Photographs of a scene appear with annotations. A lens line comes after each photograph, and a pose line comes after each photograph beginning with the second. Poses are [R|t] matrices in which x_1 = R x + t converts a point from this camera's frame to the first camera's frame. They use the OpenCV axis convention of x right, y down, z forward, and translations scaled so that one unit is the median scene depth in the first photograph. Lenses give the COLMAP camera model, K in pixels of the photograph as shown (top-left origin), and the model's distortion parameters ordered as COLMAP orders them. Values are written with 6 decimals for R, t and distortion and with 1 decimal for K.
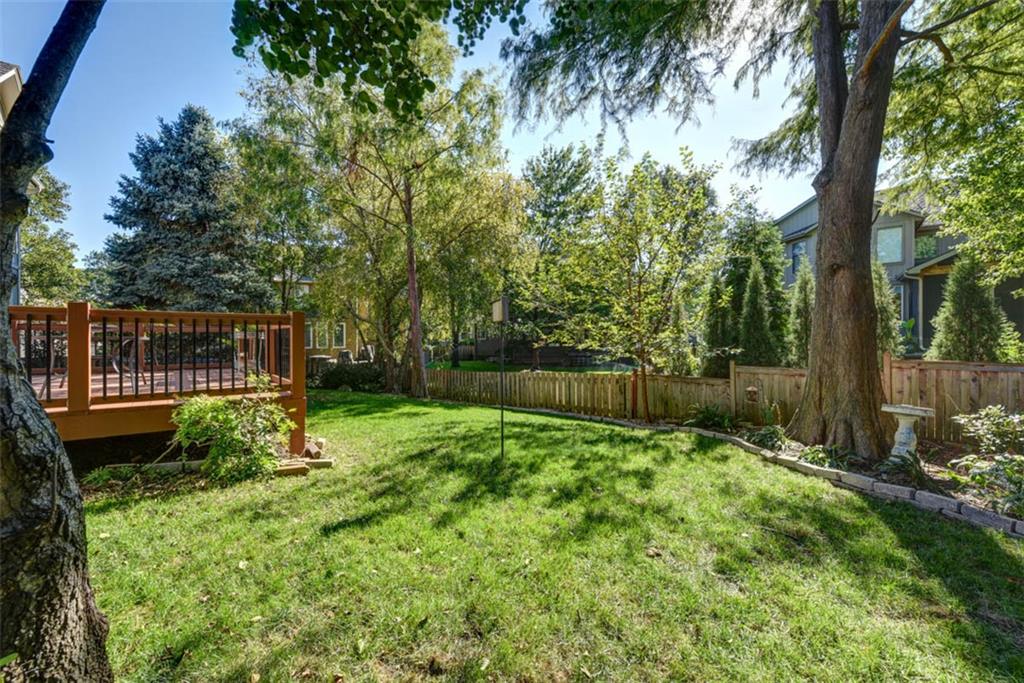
lens RADIAL K [[405.7, 0, 516.6], [0, 405.7, 338.3], [0, 0, 1]] dist [0.002466, 0.000120]
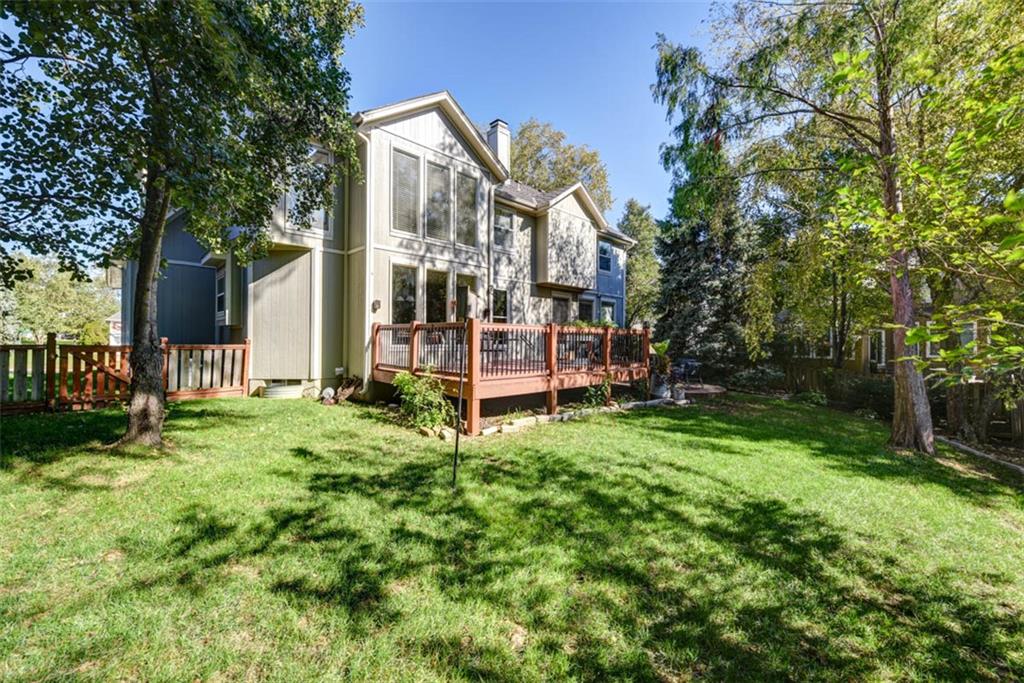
lens RADIAL K [[405.7, 0, 513.2], [0, 405.7, 342.6], [0, 0, 1]] dist [0.002466, 0.000120]
pose [[0.113652, 0.015586, -0.993398, 0.426388], [-0.019019, 0.999728, 0.013509, -0.021851], [0.993339, 0.017358, 0.113917, 0.584614]]
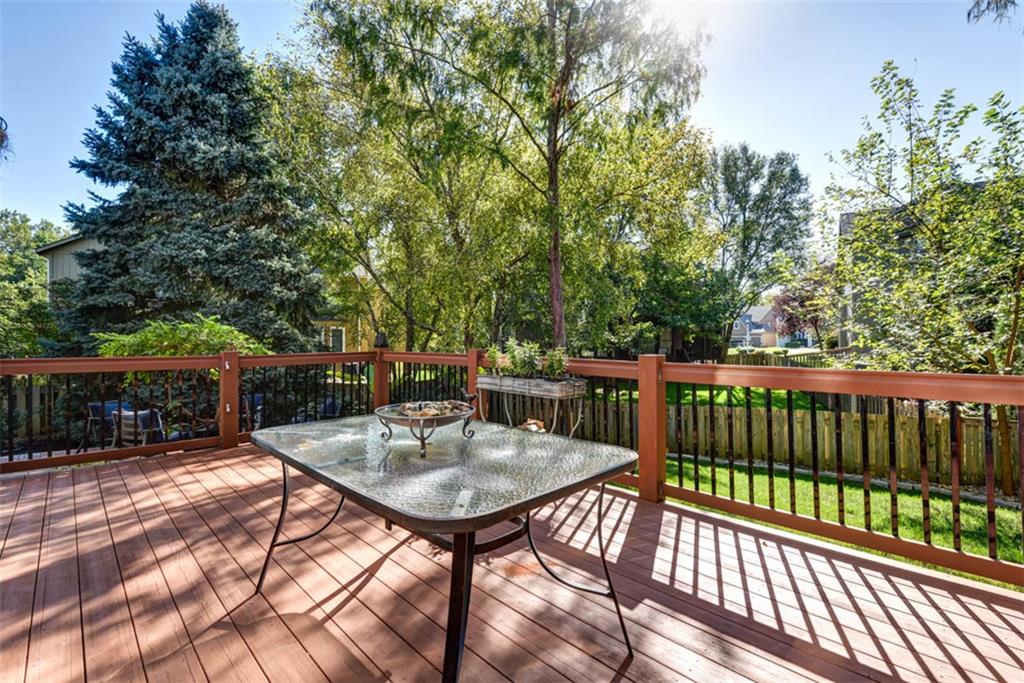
lens RADIAL K [[445.5, 0, 517.8], [0, 445.5, 337.5], [0, 0, 1]] dist [0.004156, -0.003294]
pose [[0.994832, -0.000312, 0.101529, -0.635481], [0.000956, 0.999980, -0.006294, -0.049360], [-0.101525, 0.006358, 0.994813, 0.411233]]
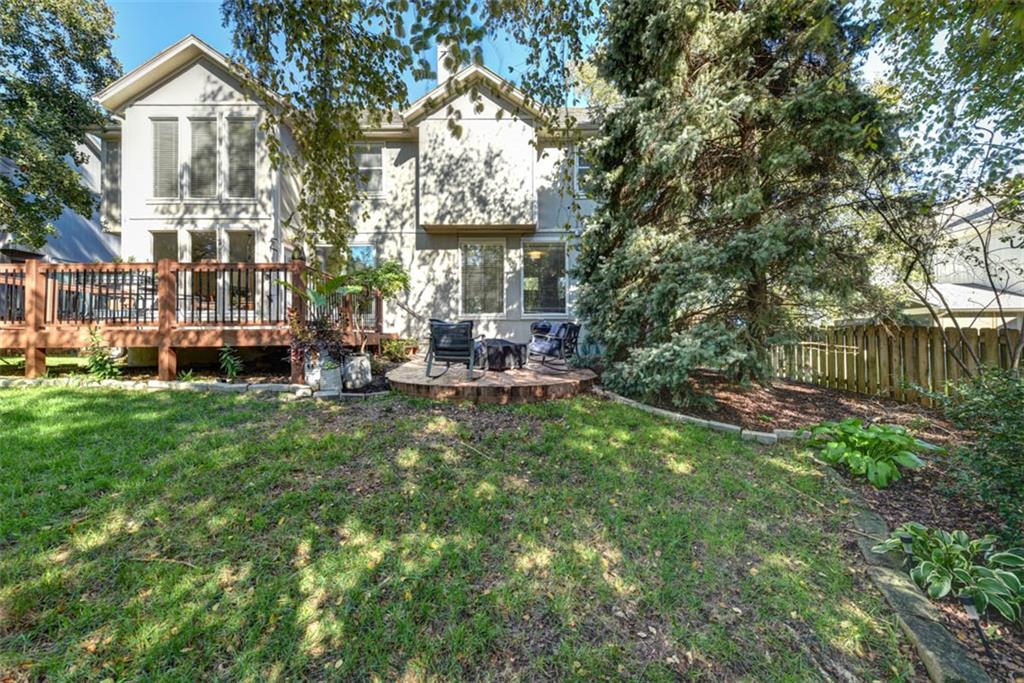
lens RADIAL K [[405.7, 0, 515.6], [0, 405.7, 341.8], [0, 0, 1]] dist [0.002466, 0.000120]
pose [[-0.629914, 0.008890, -0.776614, -0.453519], [0.000269, 0.999937, 0.011228, 0.078941], [0.776665, 0.006863, -0.629877, 1.865267]]
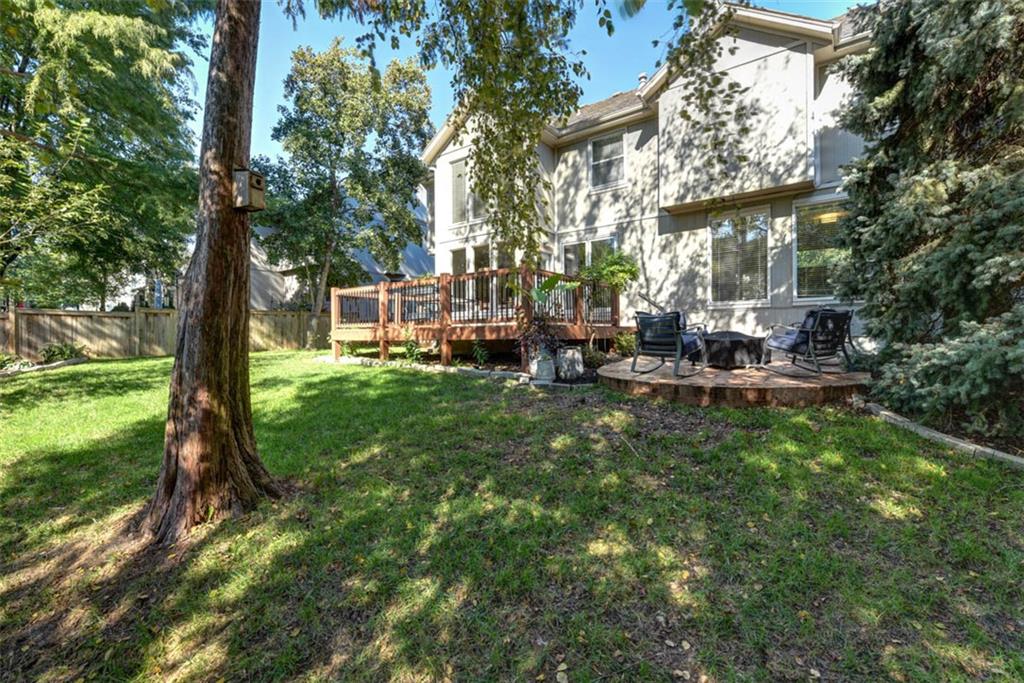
lens RADIAL K [[445.5, 0, 513.8], [0, 445.5, 342.0], [0, 0, 1]] dist [0.004156, -0.003294]
pose [[-0.971438, 0.015680, -0.236775, -0.531482], [0.010641, 0.999689, 0.022546, 0.078947], [0.237055, 0.019382, -0.971303, 1.975414]]
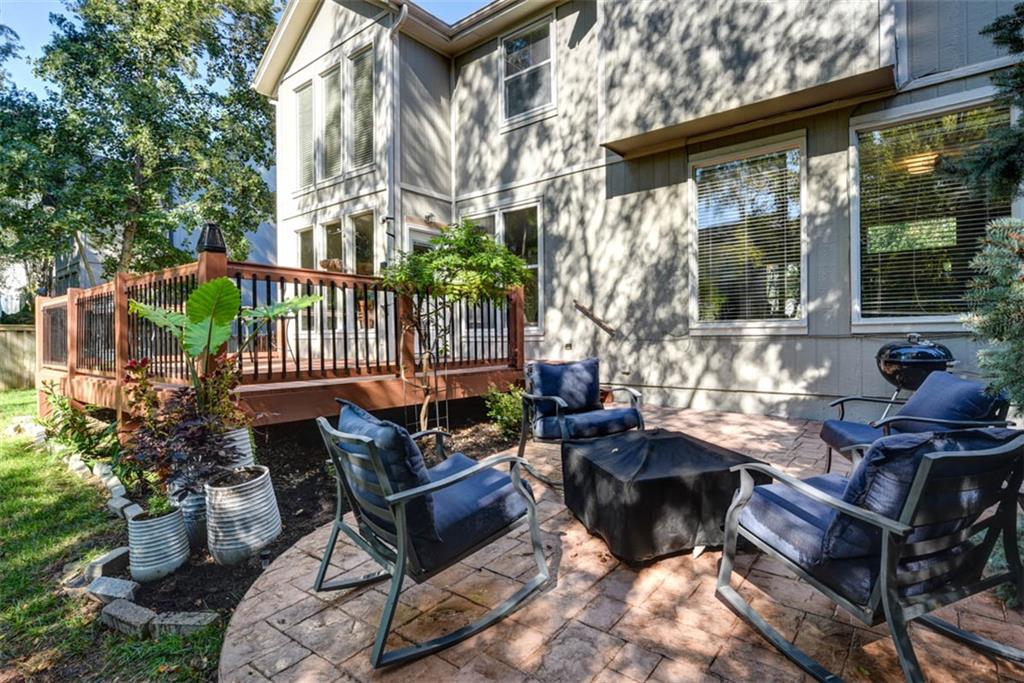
lens RADIAL K [[527.8, 0, 515.6], [0, 527.8, 343.7], [0, 0, 1]] dist [-0.001540, -0.002115]
pose [[-0.978250, 0.014863, -0.206896, -0.918110], [0.012376, 0.999835, 0.013313, 0.023777], [0.207060, 0.010463, -0.978272, 1.620201]]
